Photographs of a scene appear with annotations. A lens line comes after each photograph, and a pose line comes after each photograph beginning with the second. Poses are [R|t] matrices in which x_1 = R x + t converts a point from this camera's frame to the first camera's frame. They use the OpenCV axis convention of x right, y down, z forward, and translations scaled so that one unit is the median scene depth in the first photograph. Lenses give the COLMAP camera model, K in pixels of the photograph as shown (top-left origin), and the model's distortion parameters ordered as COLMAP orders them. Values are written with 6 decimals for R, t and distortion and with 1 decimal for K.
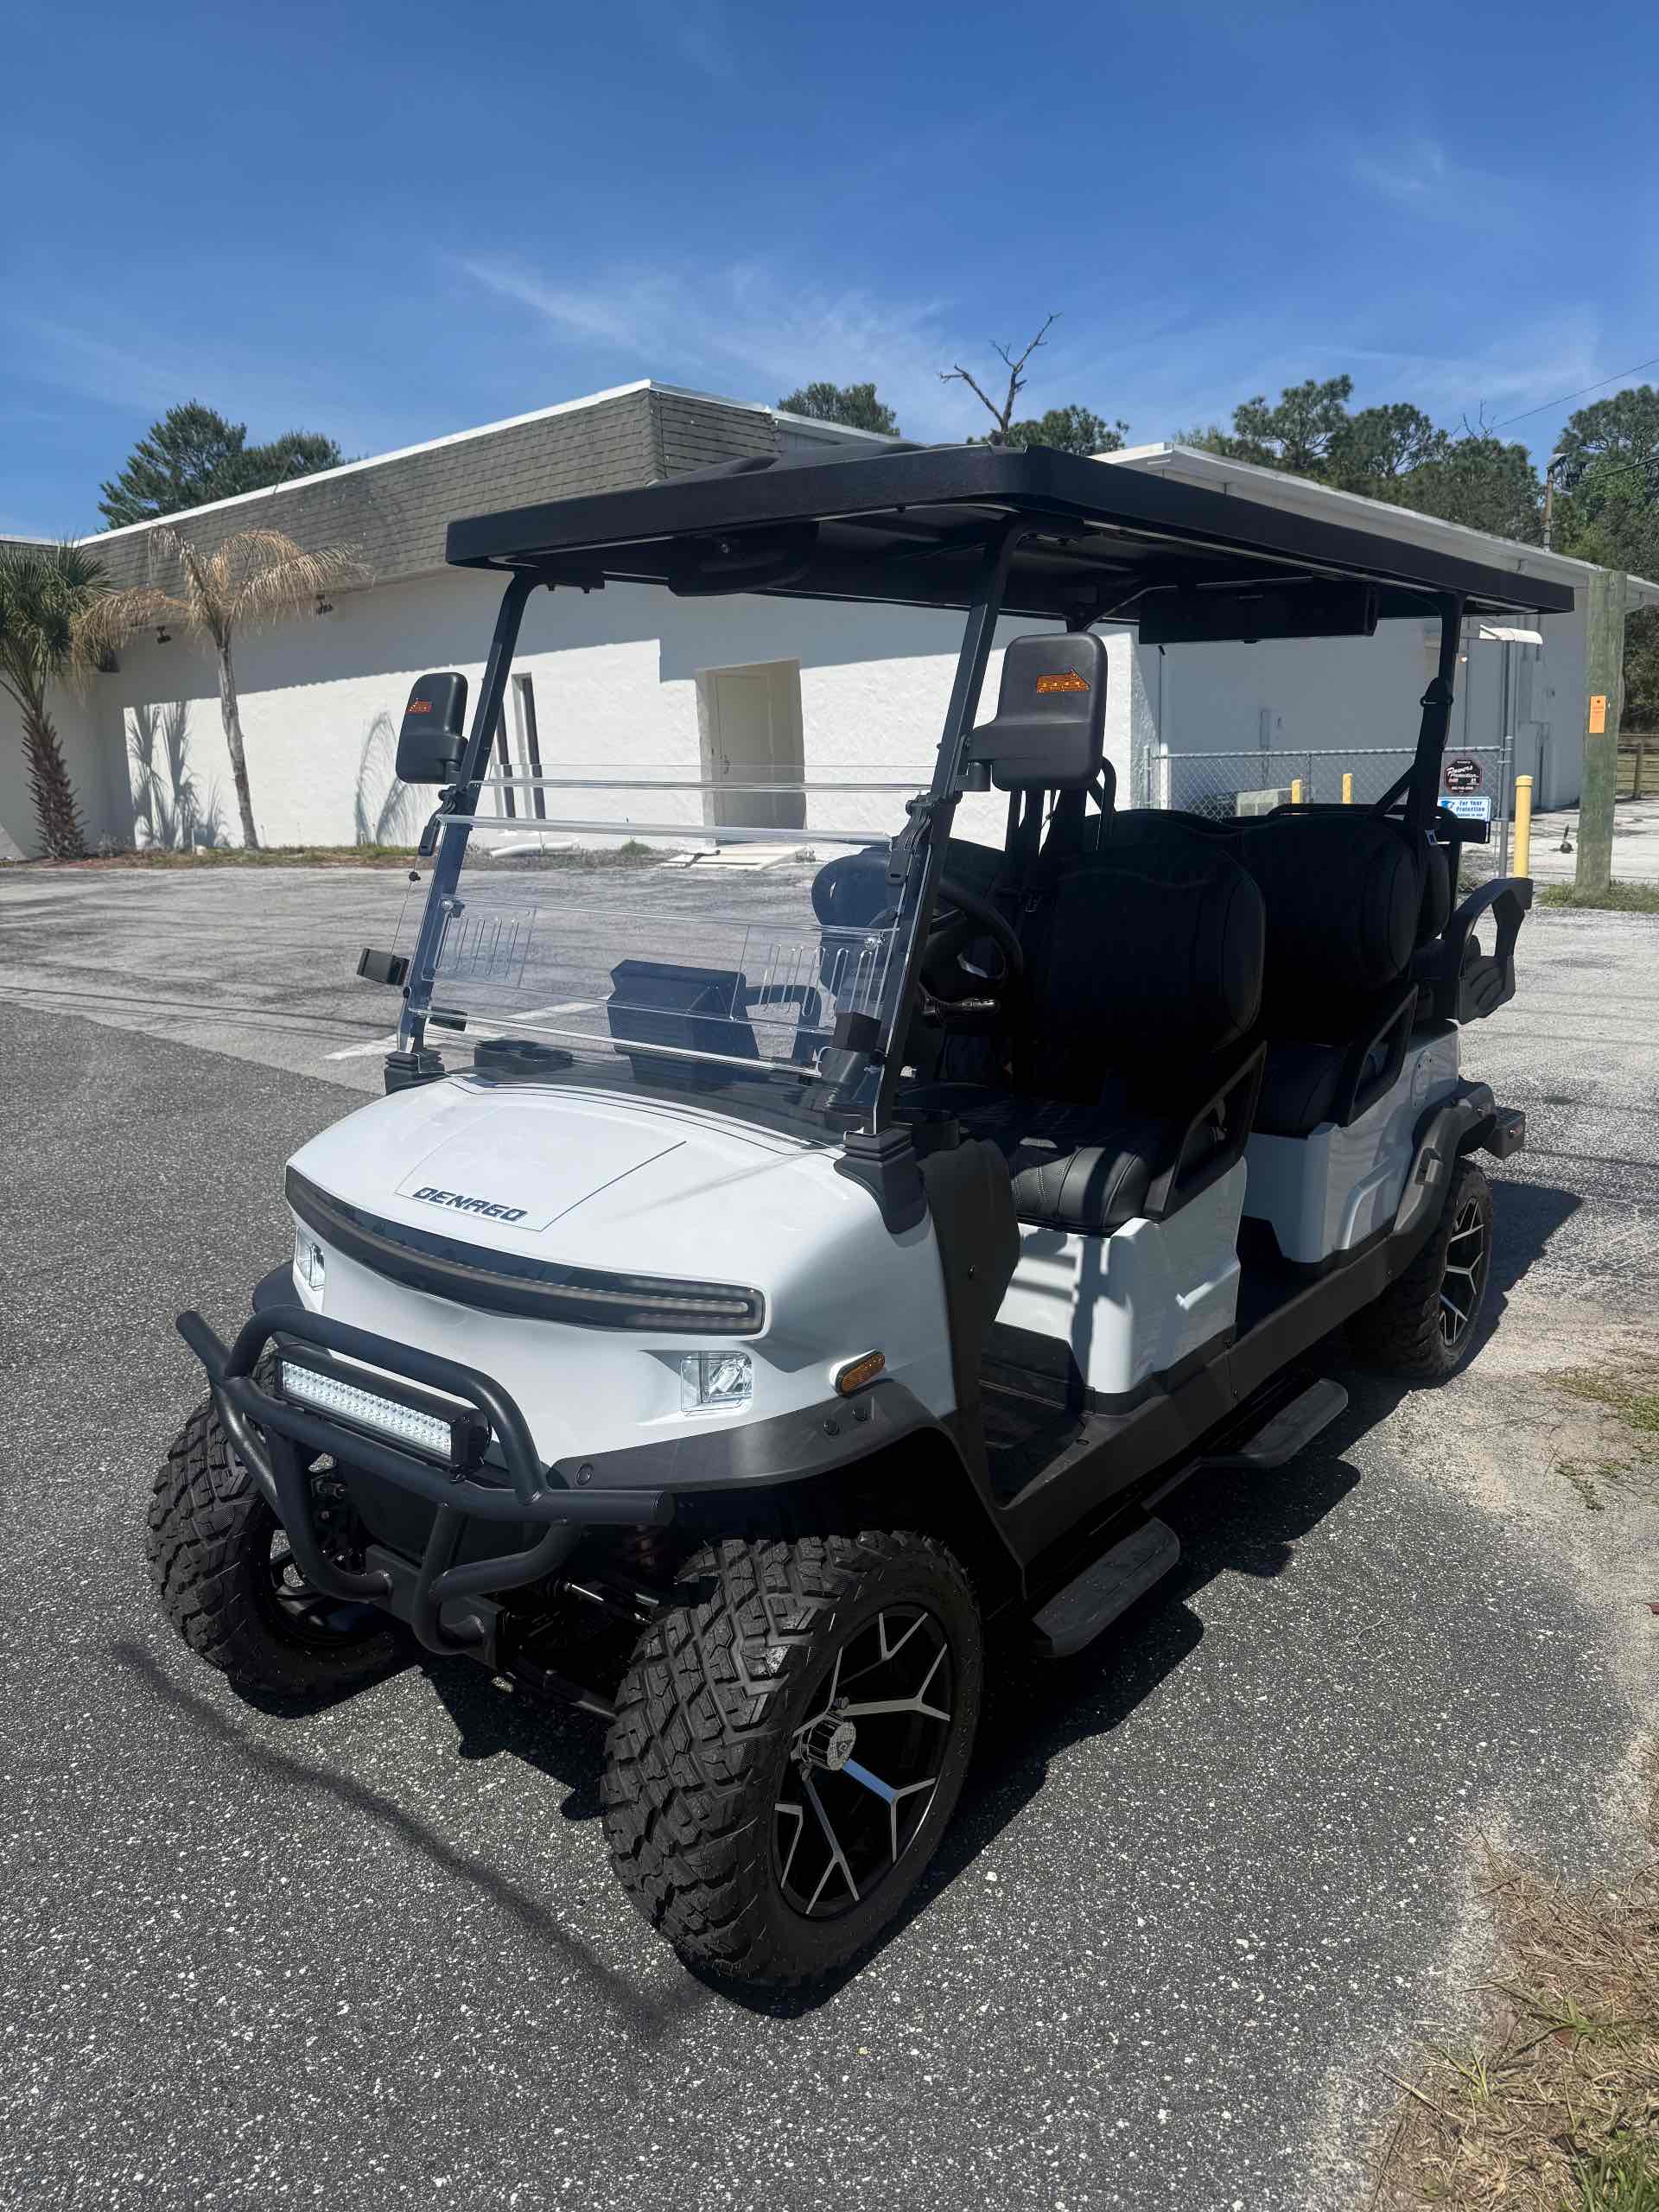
lens RADIAL K [[1538.3, 0, 830.2], [0, 1538.3, 1100.7], [0, 0, 1]] dist [0.006116, -0.009842]
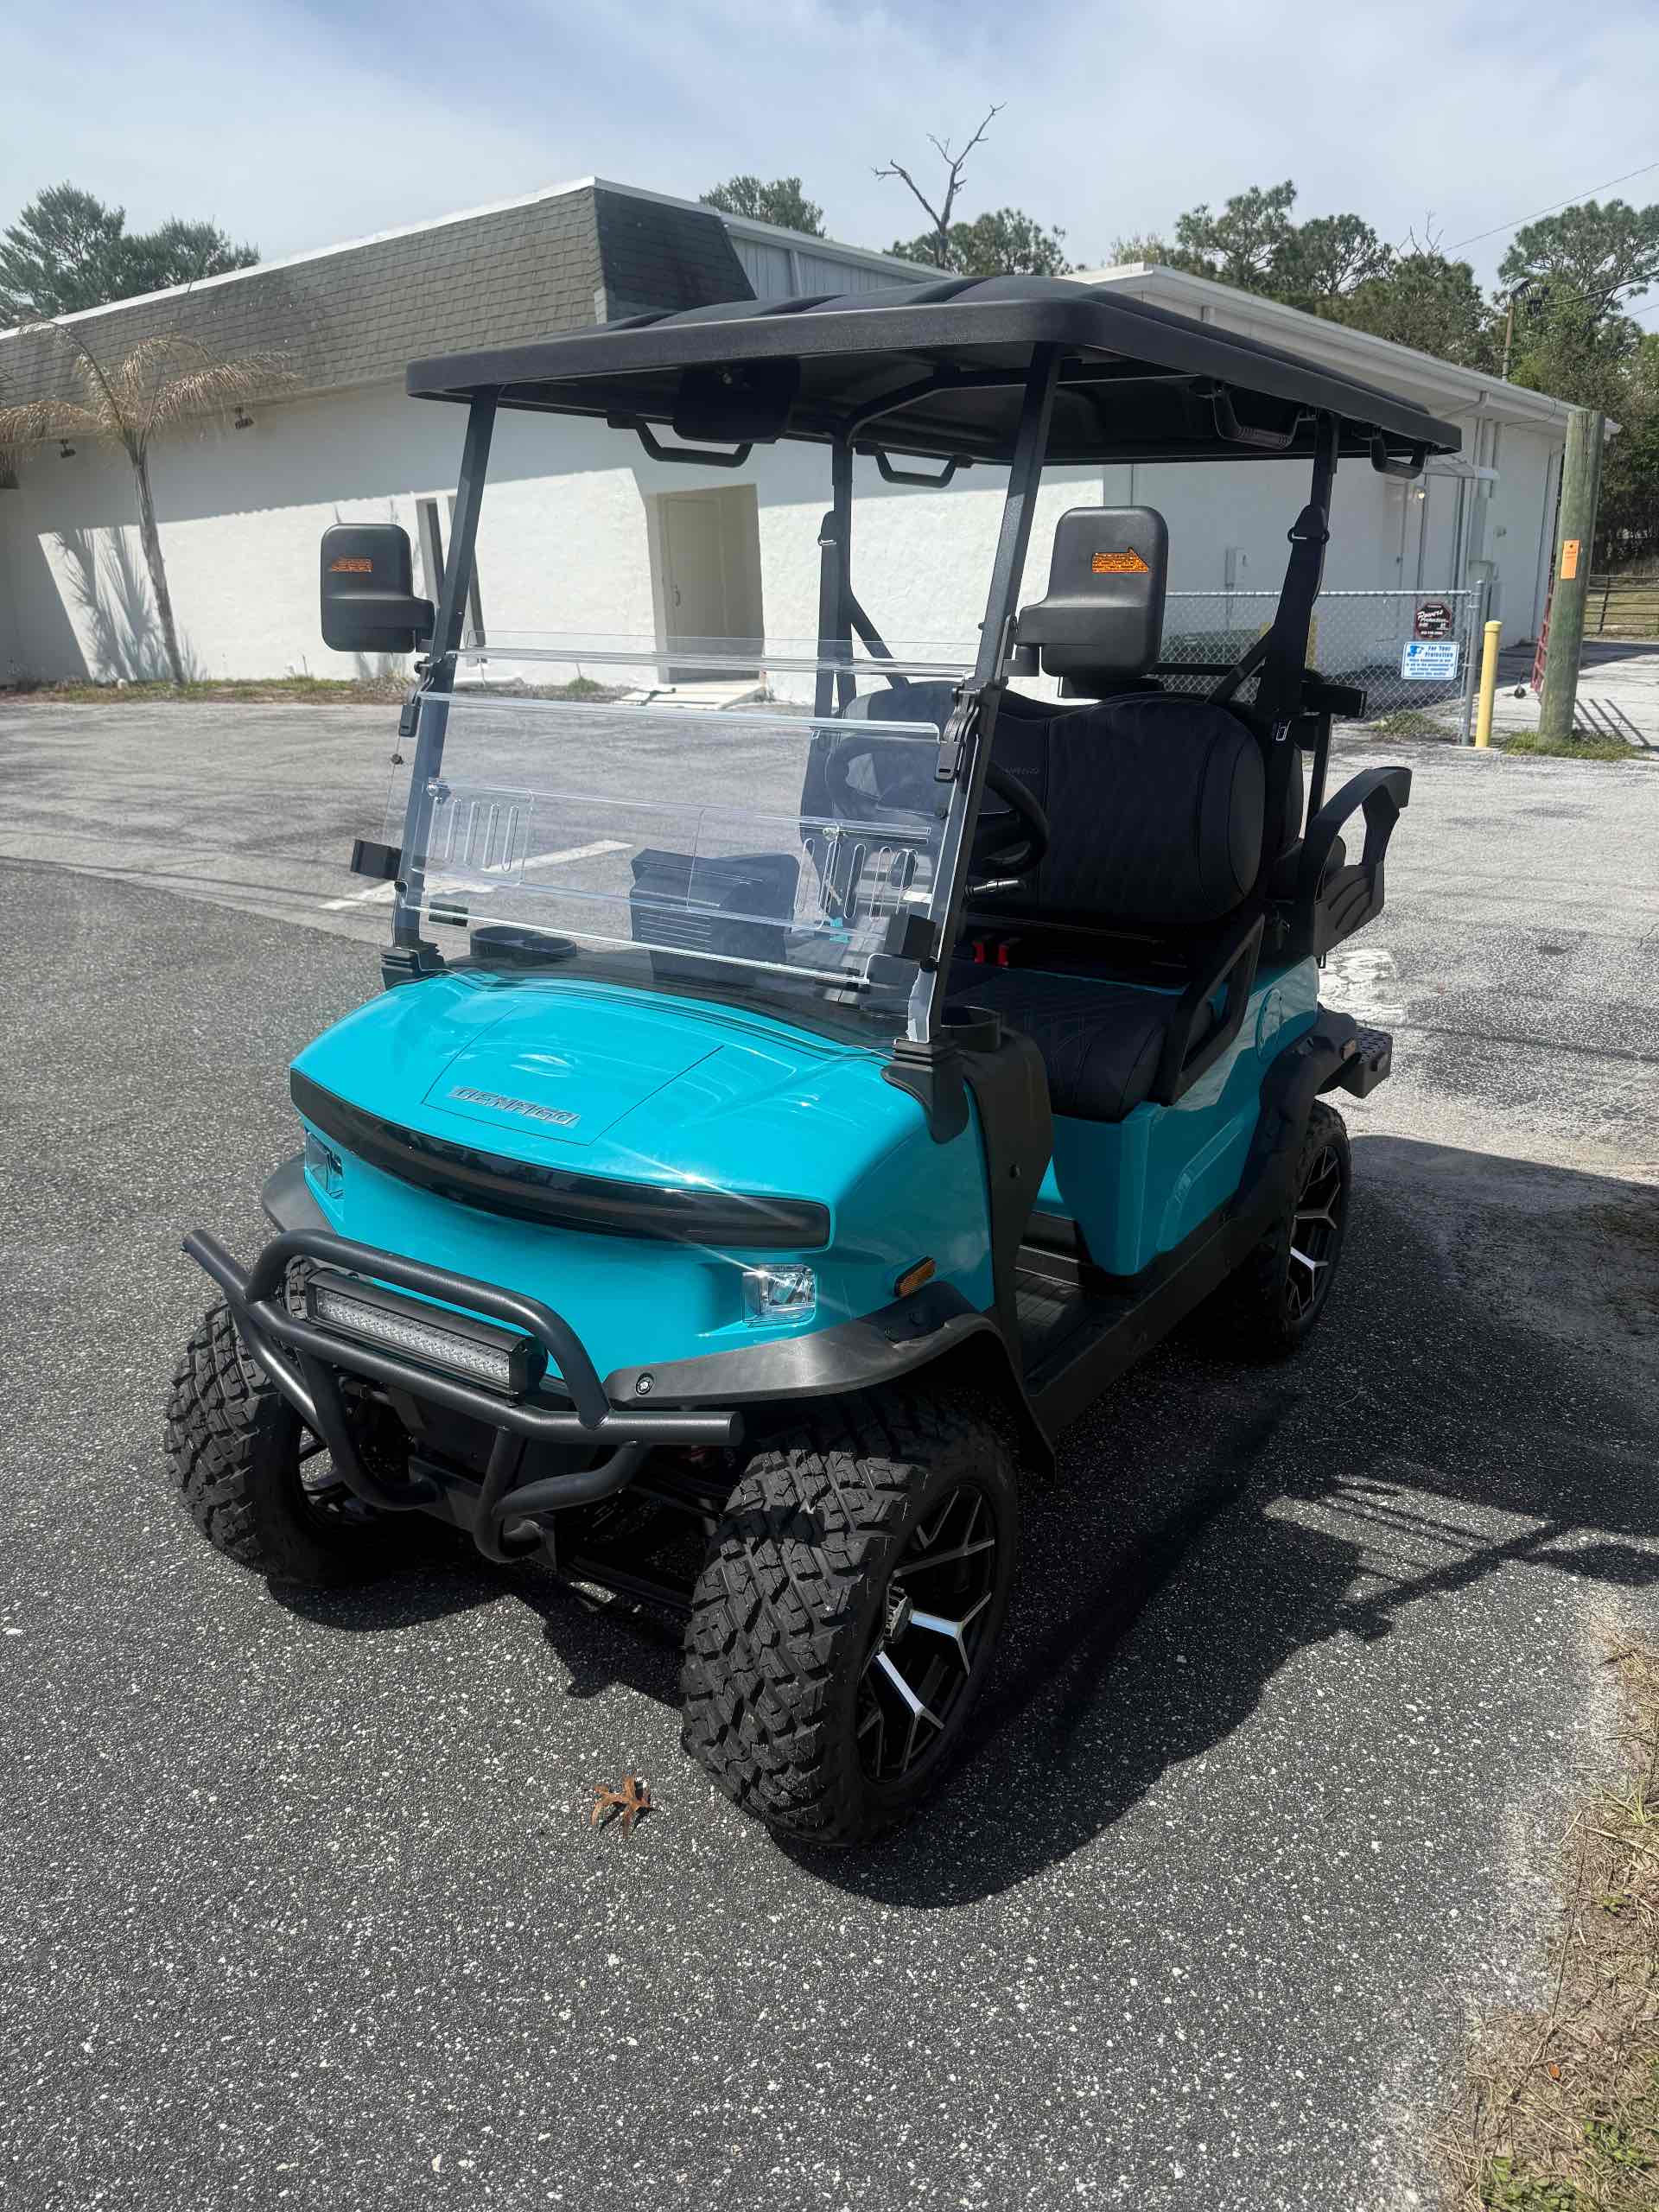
lens RADIAL K [[1538.3, 0, 830.0], [0, 1538.3, 1120.3], [0, 0, 1]] dist [0.006116, -0.009842]
pose [[0.998553, -0.007445, 0.053267, -0.192716], [0.001292, 0.993409, 0.114616, -0.016669], [-0.053769, -0.114381, 0.991981, -0.055480]]
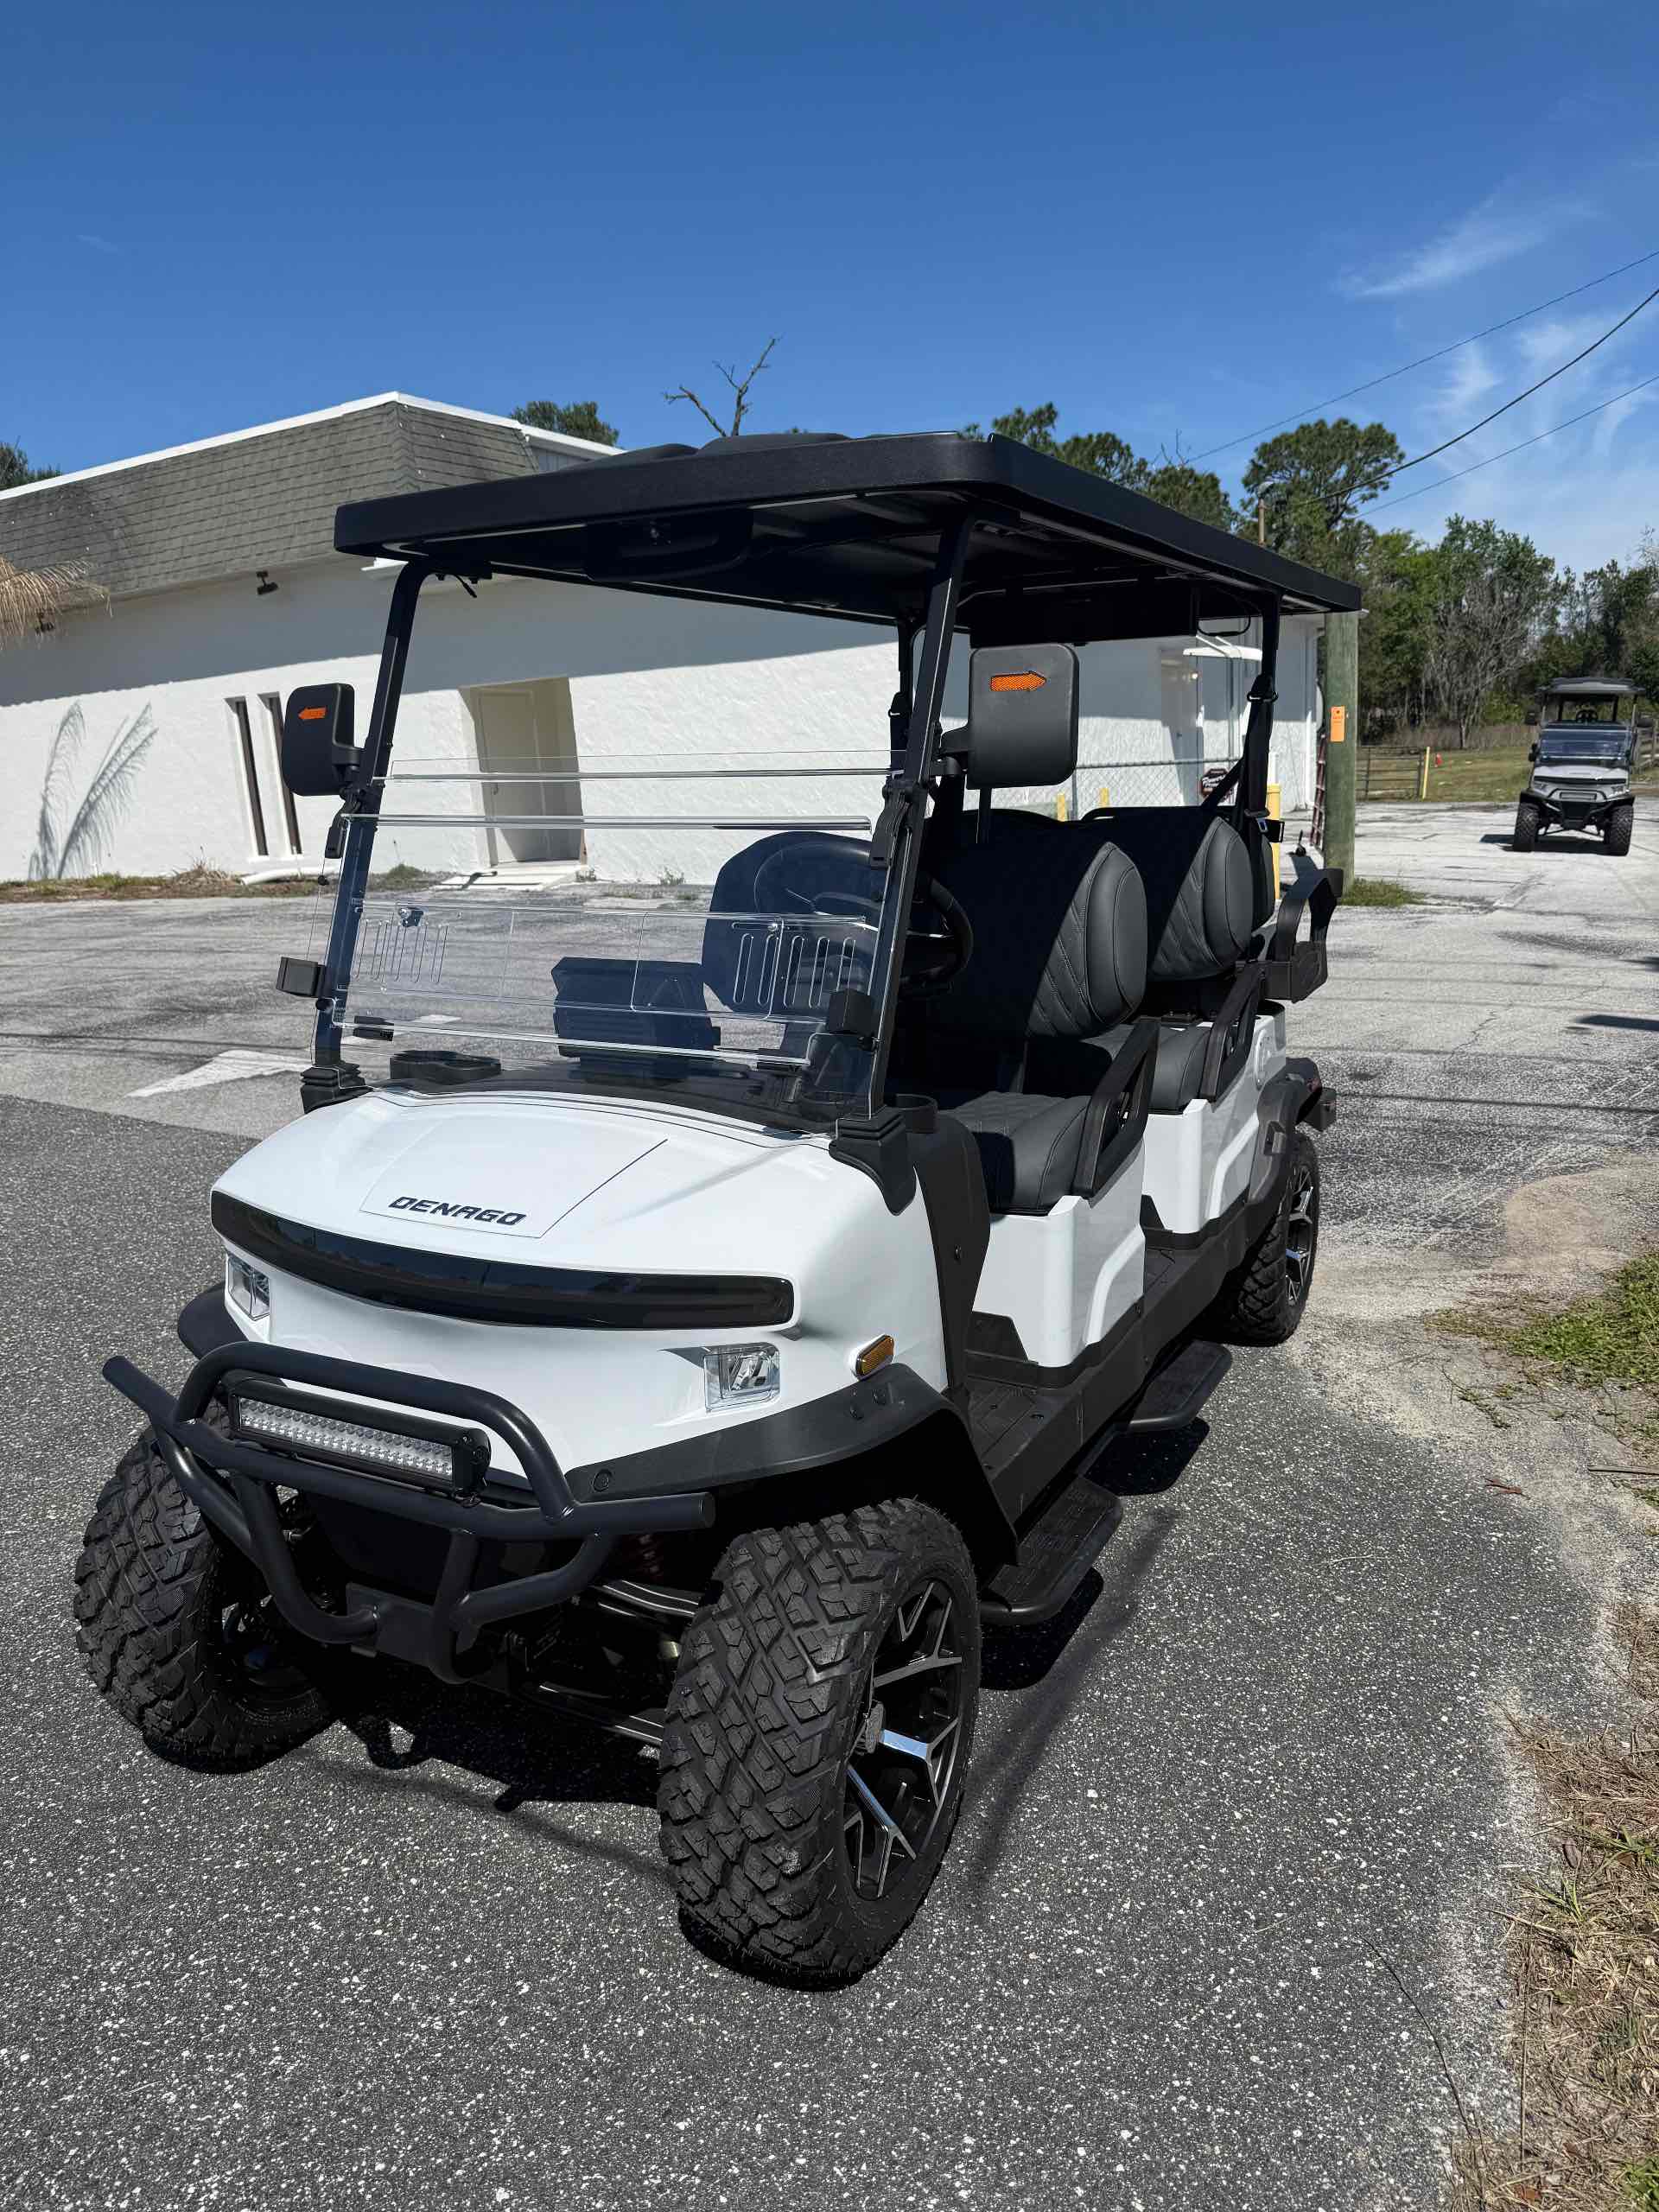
lens RADIAL K [[1538.3, 0, 817.4], [0, 1538.3, 1123.5], [0, 0, 1]] dist [0.006116, -0.009842]
pose [[0.986446, -0.050492, 0.156126, -0.208570], [0.050361, 0.998720, 0.004792, 0.022550], [-0.156168, 0.003136, 0.987726, -0.025392]]
